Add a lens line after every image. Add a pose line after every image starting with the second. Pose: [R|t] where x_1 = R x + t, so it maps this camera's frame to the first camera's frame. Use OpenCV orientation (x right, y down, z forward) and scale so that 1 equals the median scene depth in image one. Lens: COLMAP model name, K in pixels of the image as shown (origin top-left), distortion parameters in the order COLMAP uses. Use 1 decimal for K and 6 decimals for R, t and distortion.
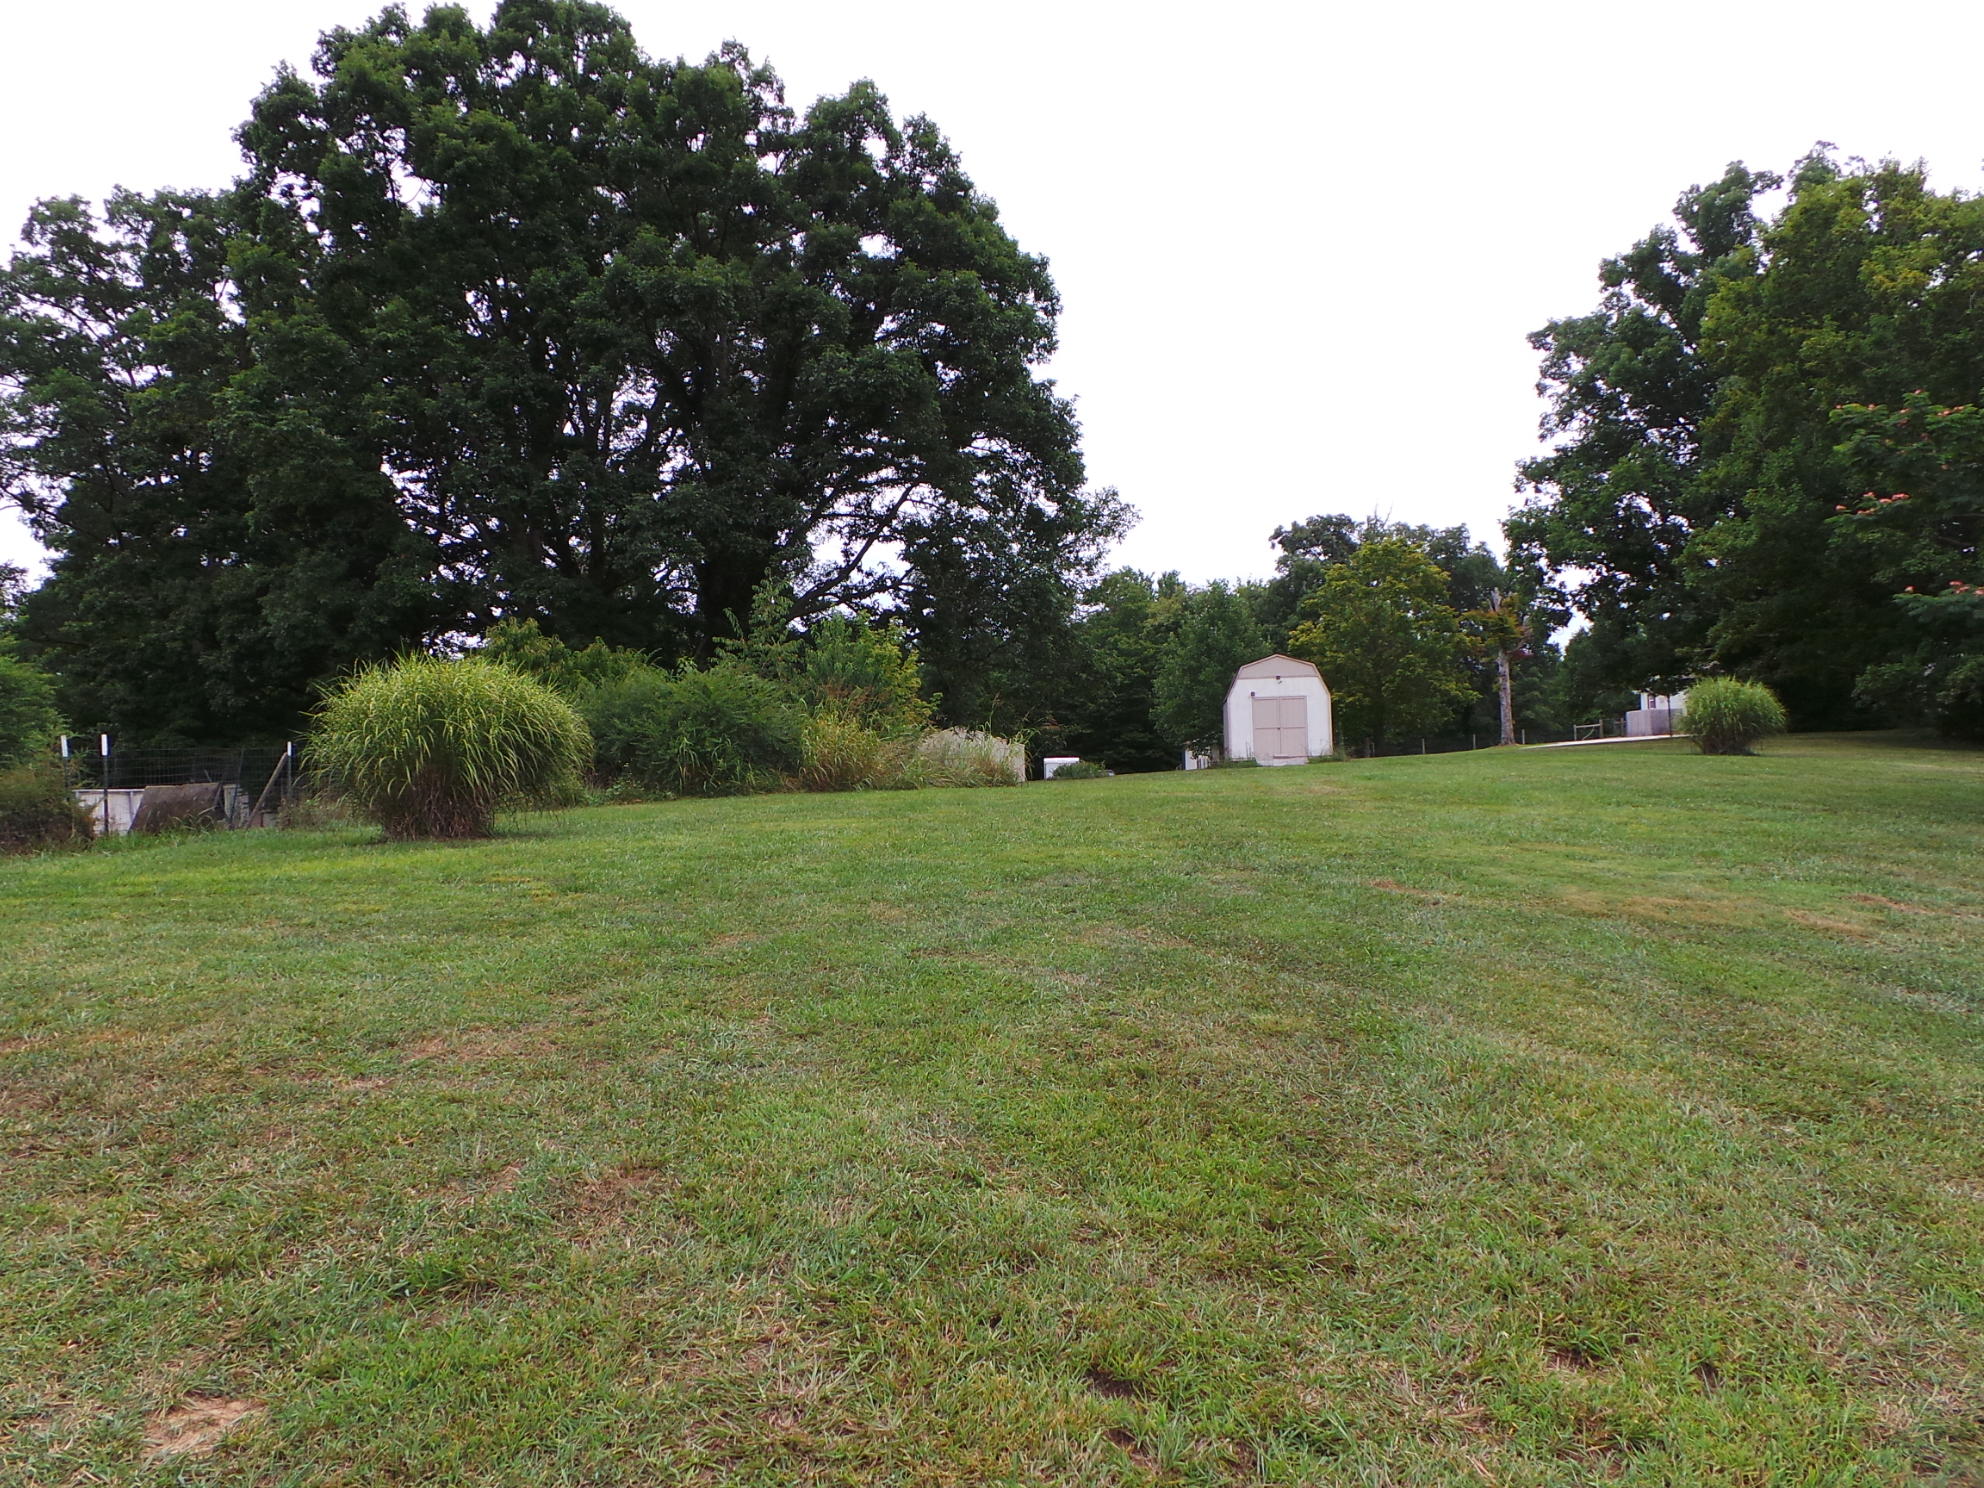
lens RADIAL K [[1372.9, 0, 990.2], [0, 1372.9, 744.8], [0, 0, 1]] dist [0.006738, -0.000812]
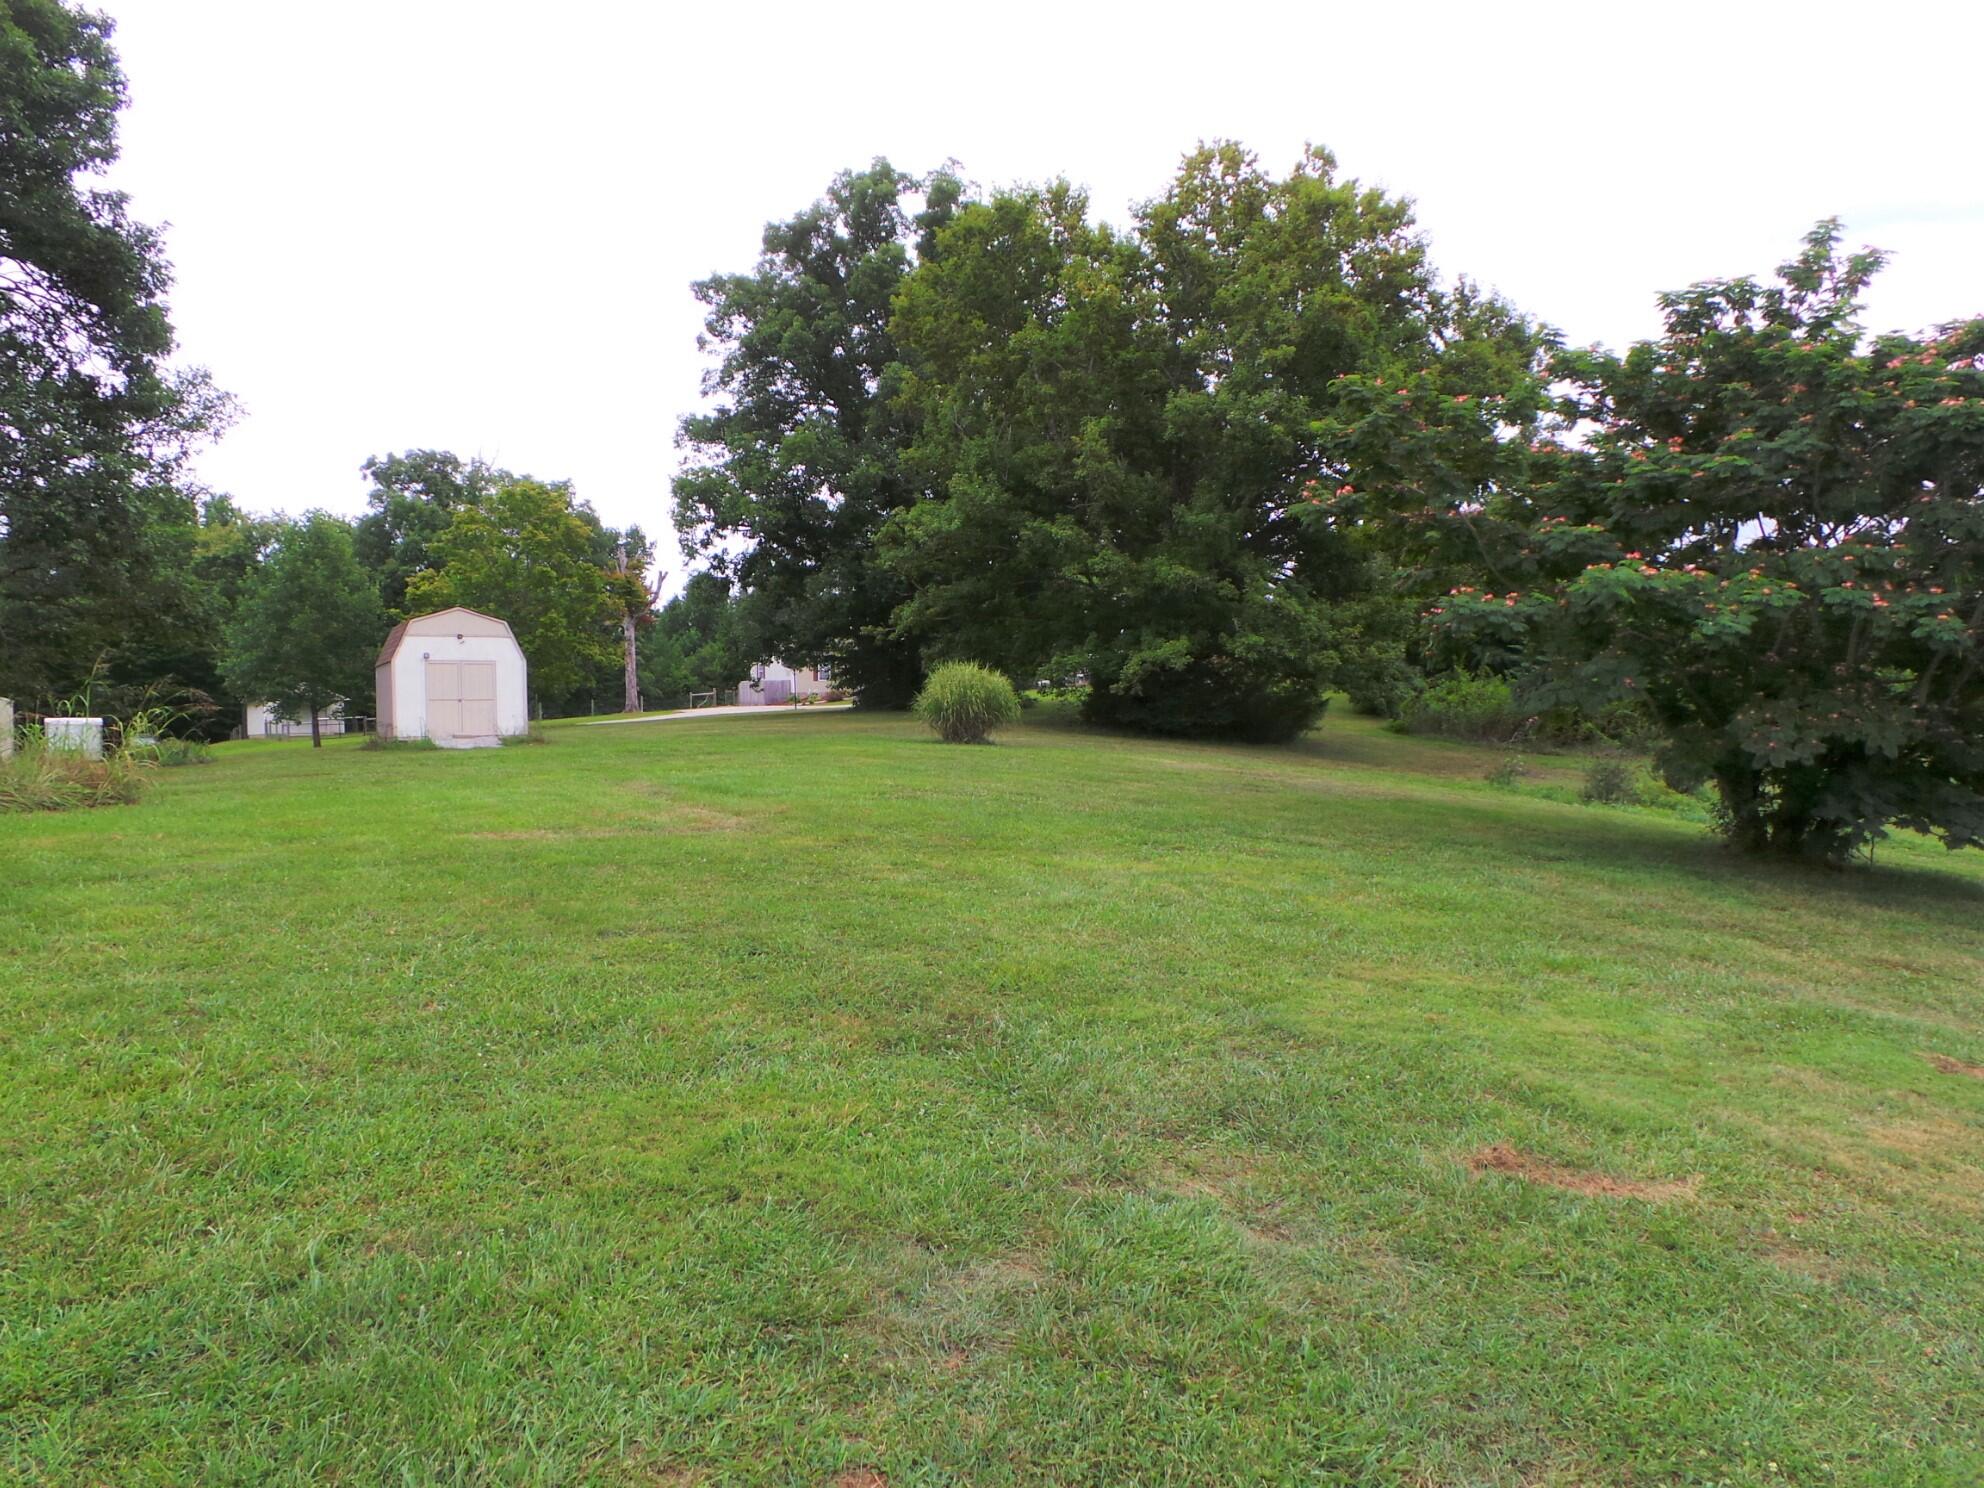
lens RADIAL K [[1372.9, 0, 987.5], [0, 1372.9, 734.7], [0, 0, 1]] dist [0.006738, -0.000812]
pose [[0.791448, 0.006430, 0.611203, -0.029978], [-0.020949, 0.999643, 0.016611, -0.009890], [-0.610878, -0.025951, 0.791300, 0.149624]]
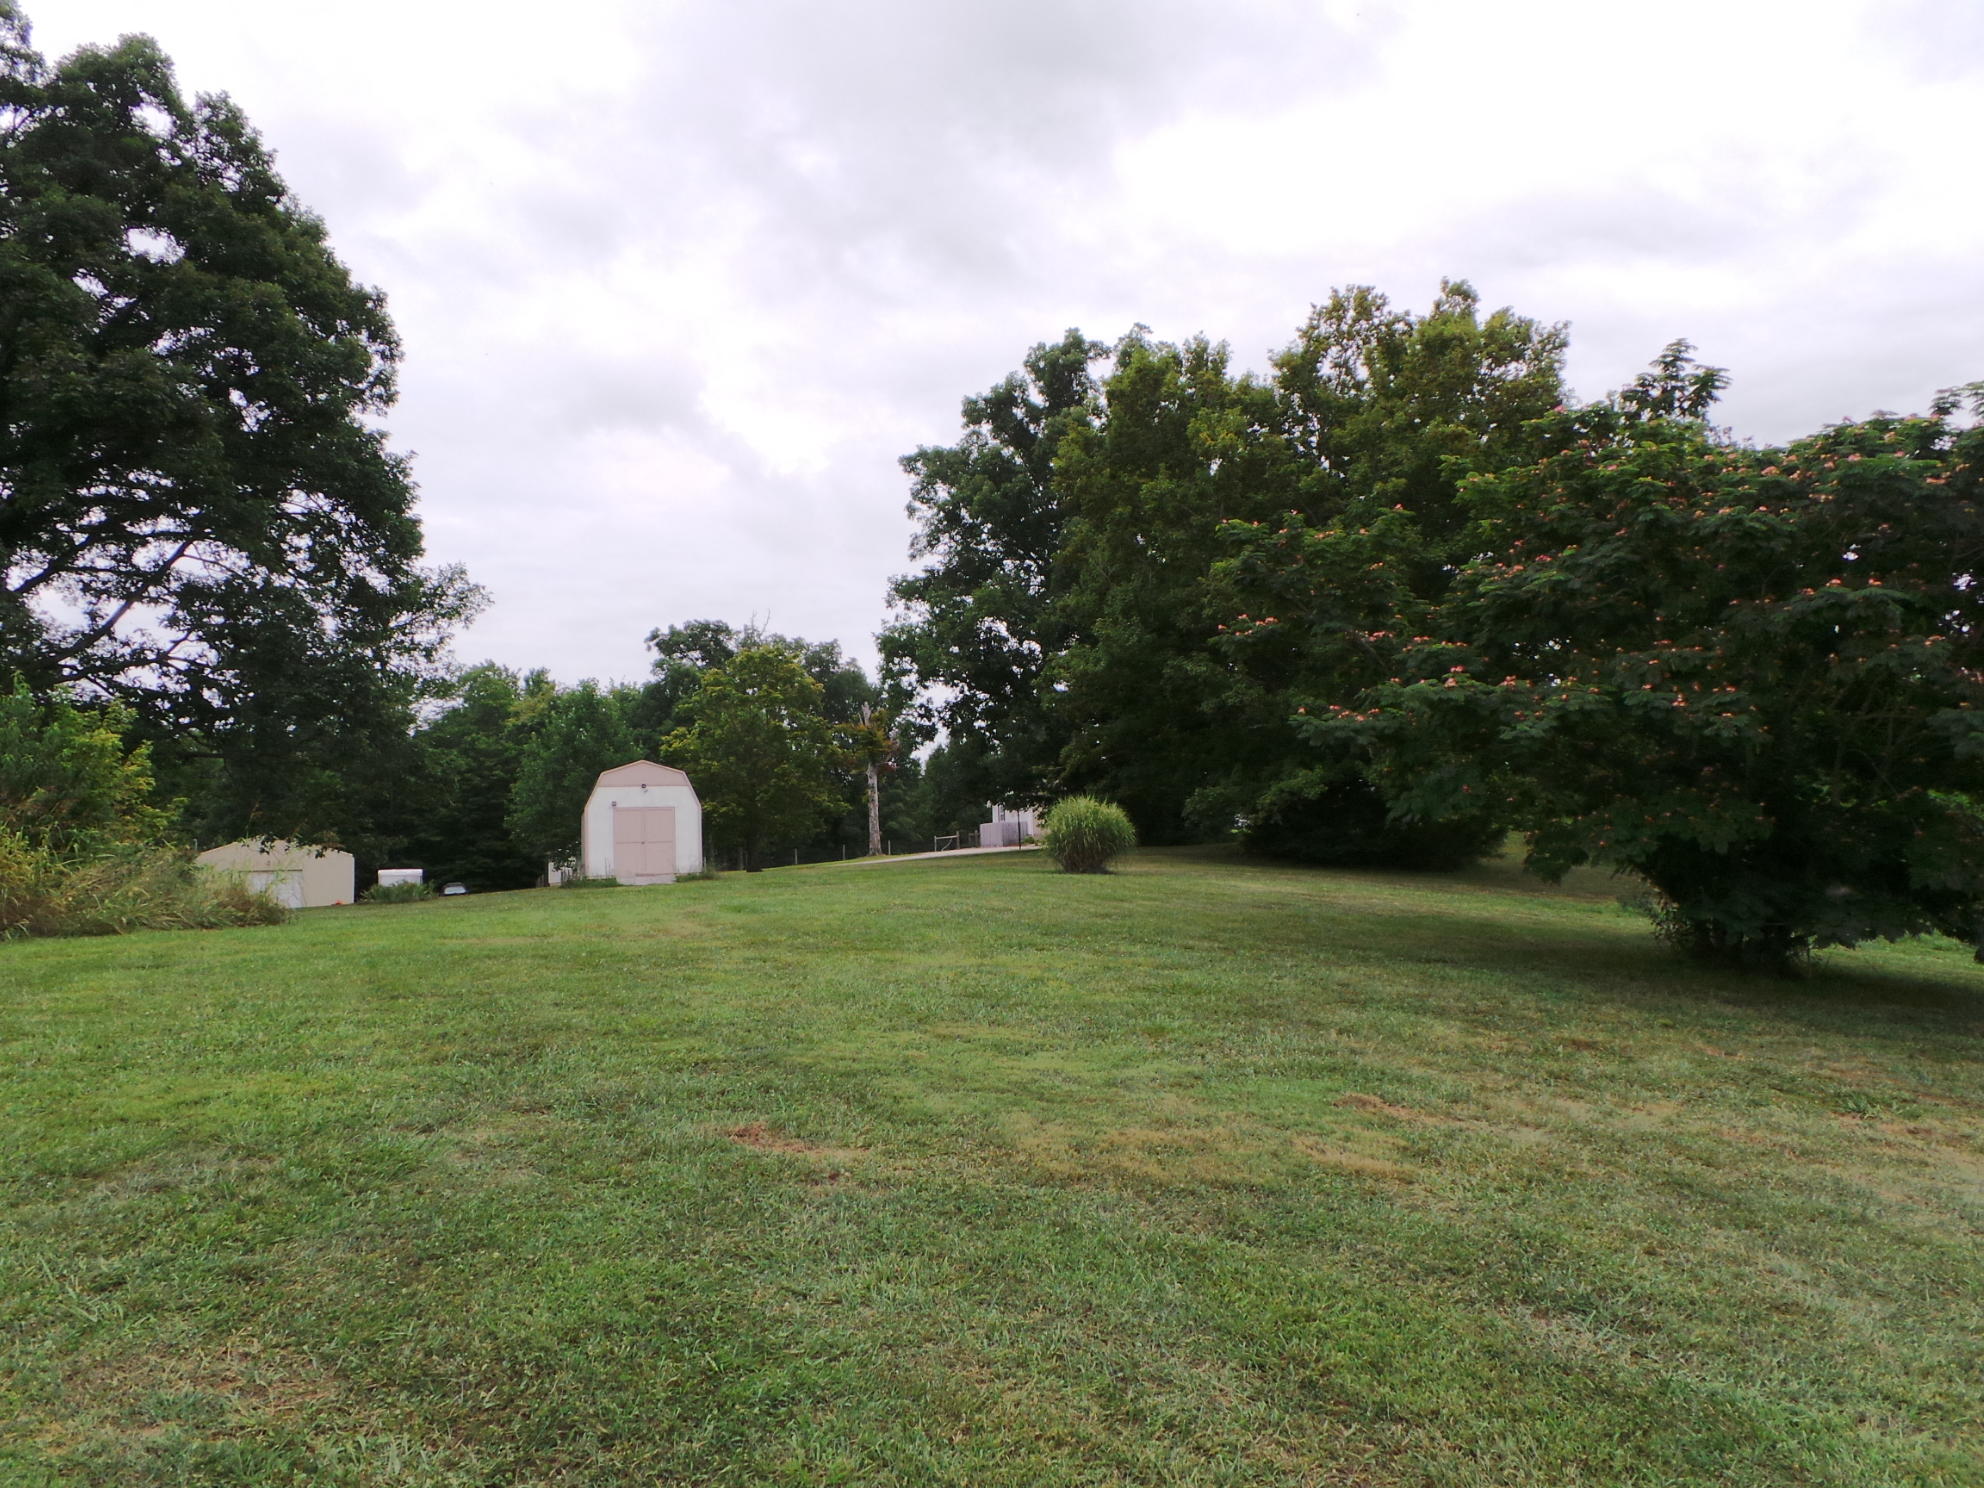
lens RADIAL K [[1372.9, 0, 990.8], [0, 1372.9, 735.8], [0, 0, 1]] dist [0.006738, -0.000812]
pose [[0.901863, 0.037298, 0.430409, 0.021734], [-0.001032, 0.996450, -0.084186, -0.005304], [-0.432021, 0.075480, 0.898699, 0.075295]]
